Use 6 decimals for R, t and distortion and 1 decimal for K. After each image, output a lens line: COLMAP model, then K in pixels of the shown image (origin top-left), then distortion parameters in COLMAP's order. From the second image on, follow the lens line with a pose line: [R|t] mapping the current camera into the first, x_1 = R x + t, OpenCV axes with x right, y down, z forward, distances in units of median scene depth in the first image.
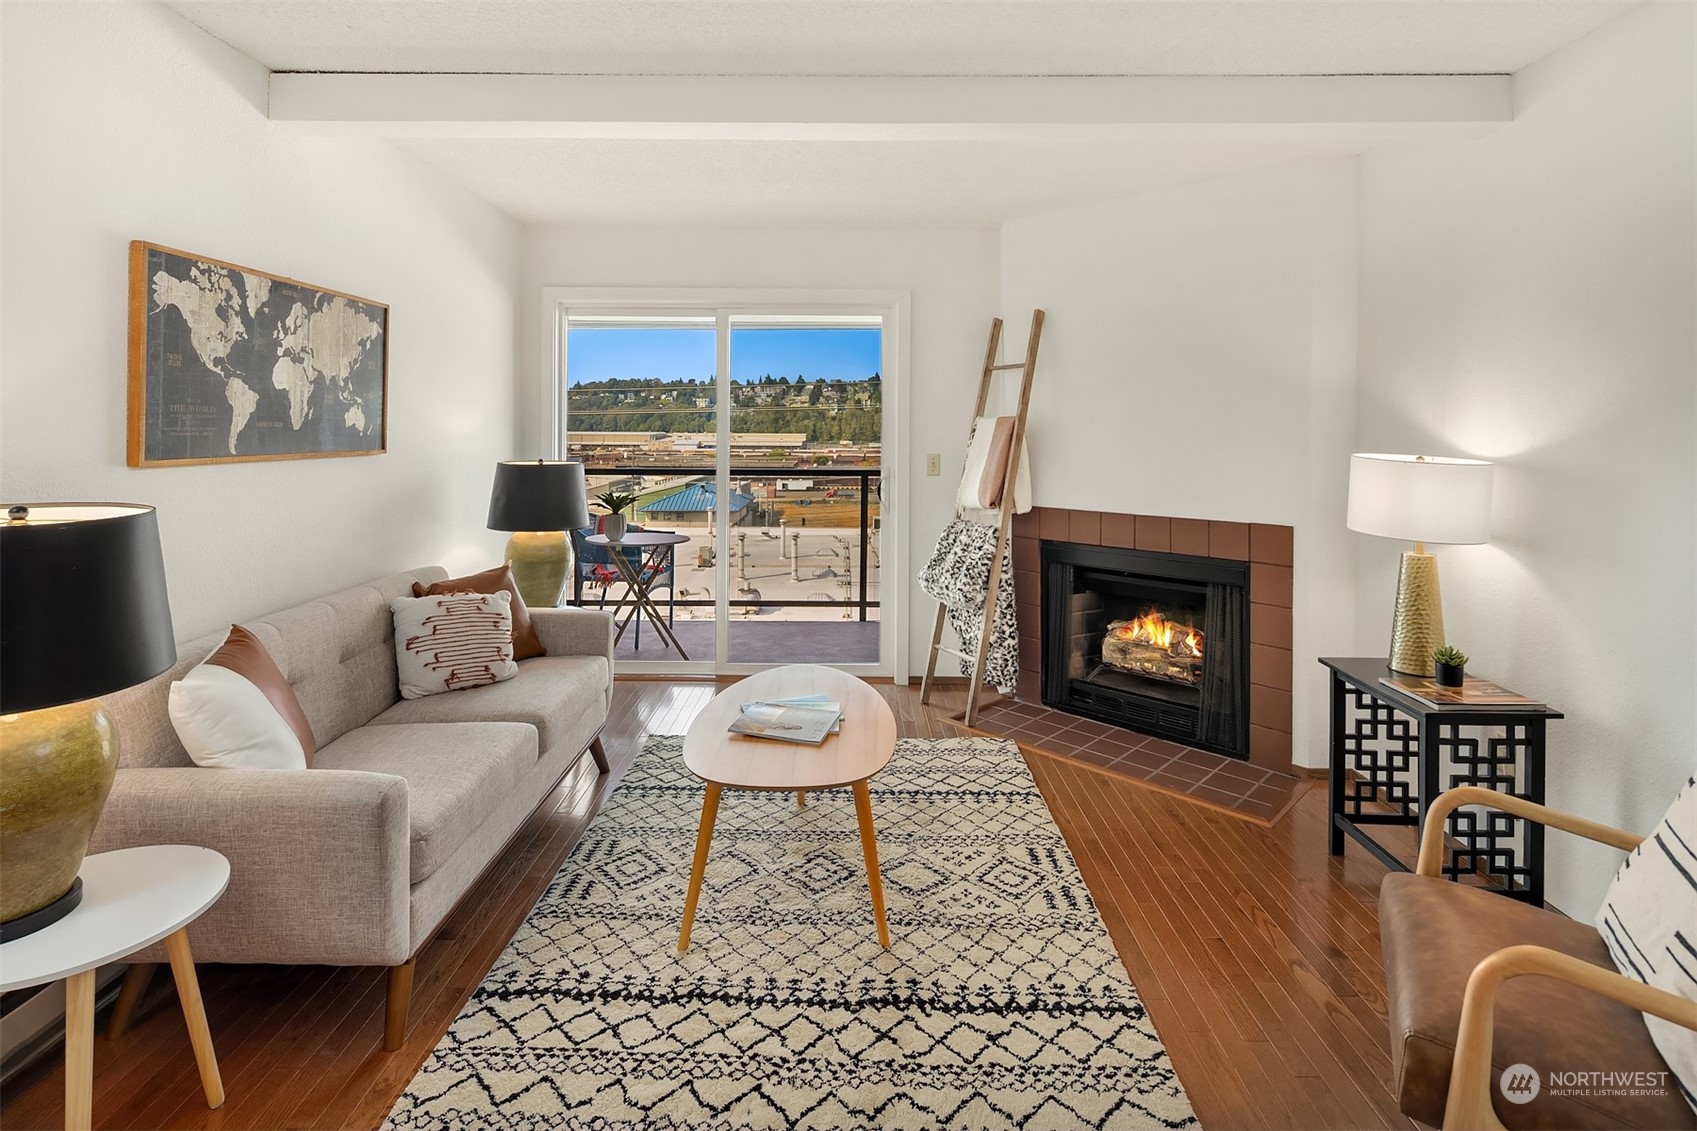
lens RADIAL K [[829.1, 0, 837.8], [0, 829.1, 417.3], [0, 0, 1]] dist [0.000605, -0.001297]
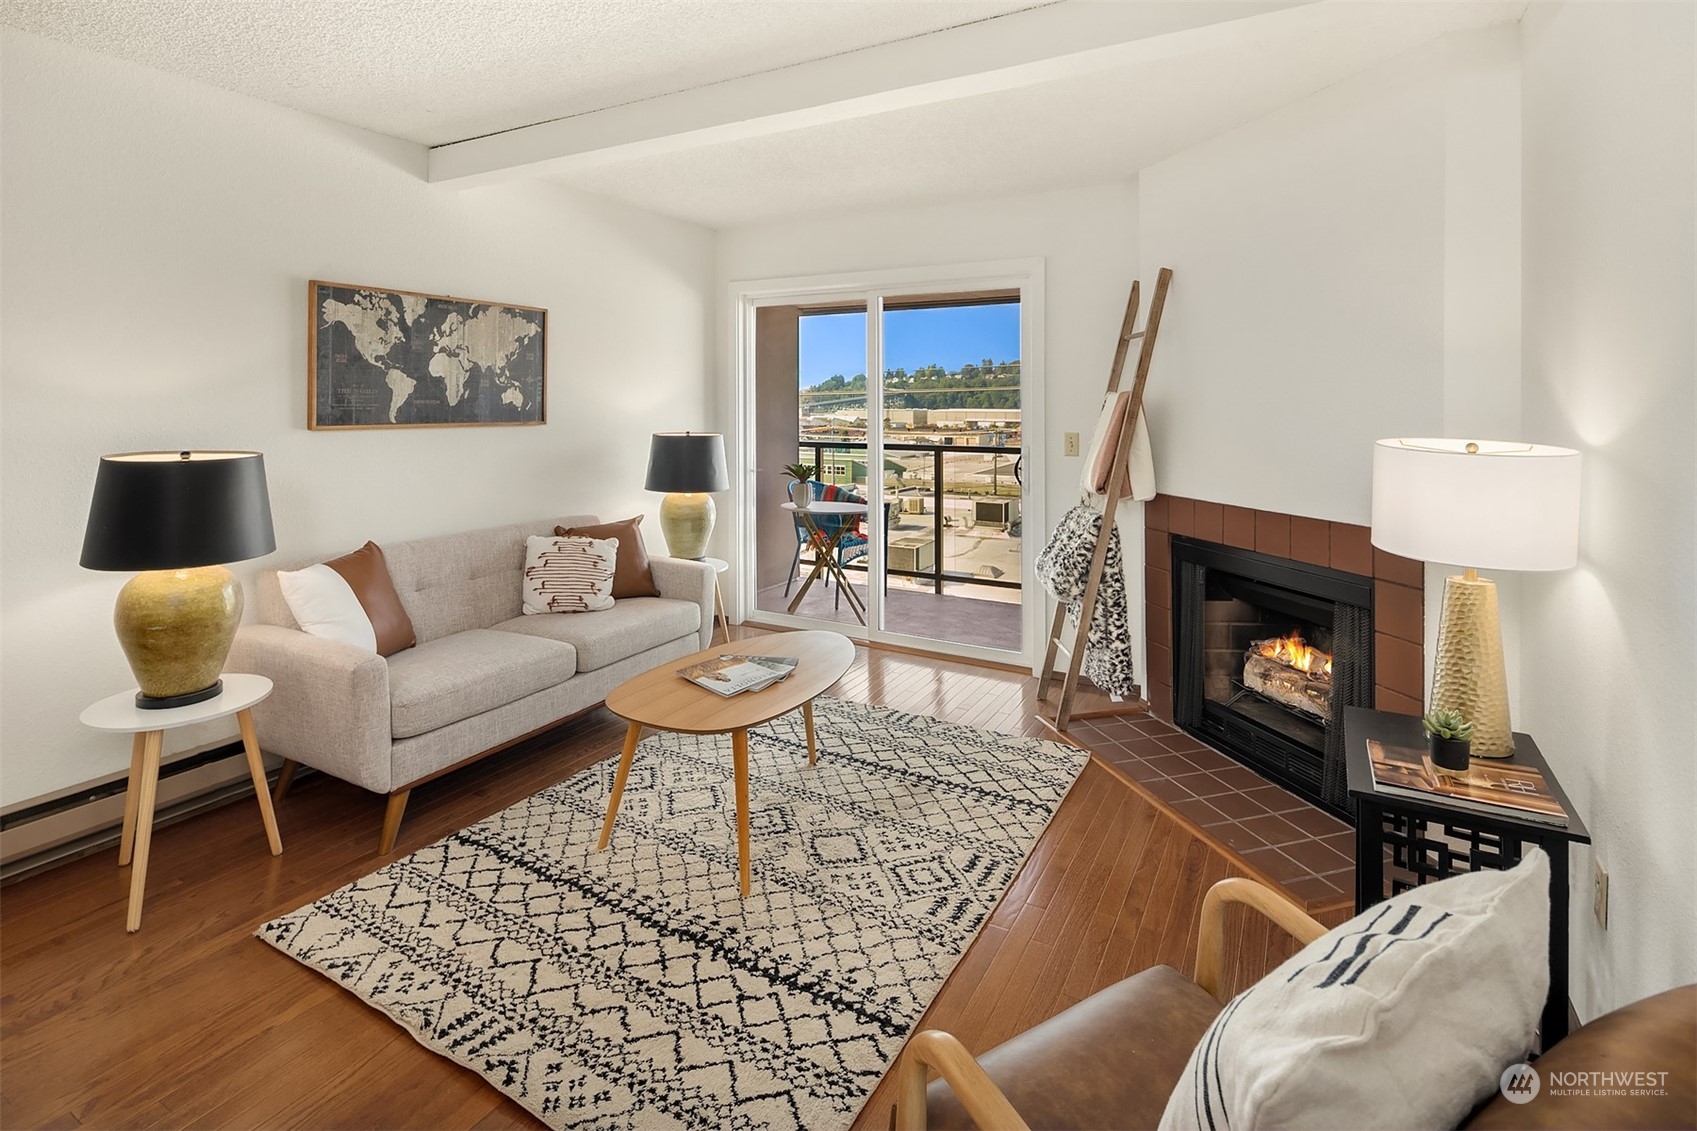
lens RADIAL K [[830.5, 0, 843.8], [0, 830.5, 392.6], [0, 0, 1]] dist [0.002343, -0.000126]
pose [[0.873836, -0.008051, -0.486154, 0.594340], [0.006455, 0.999967, -0.004957, 0.004226], [0.486178, 0.001193, 0.873859, 0.118779]]
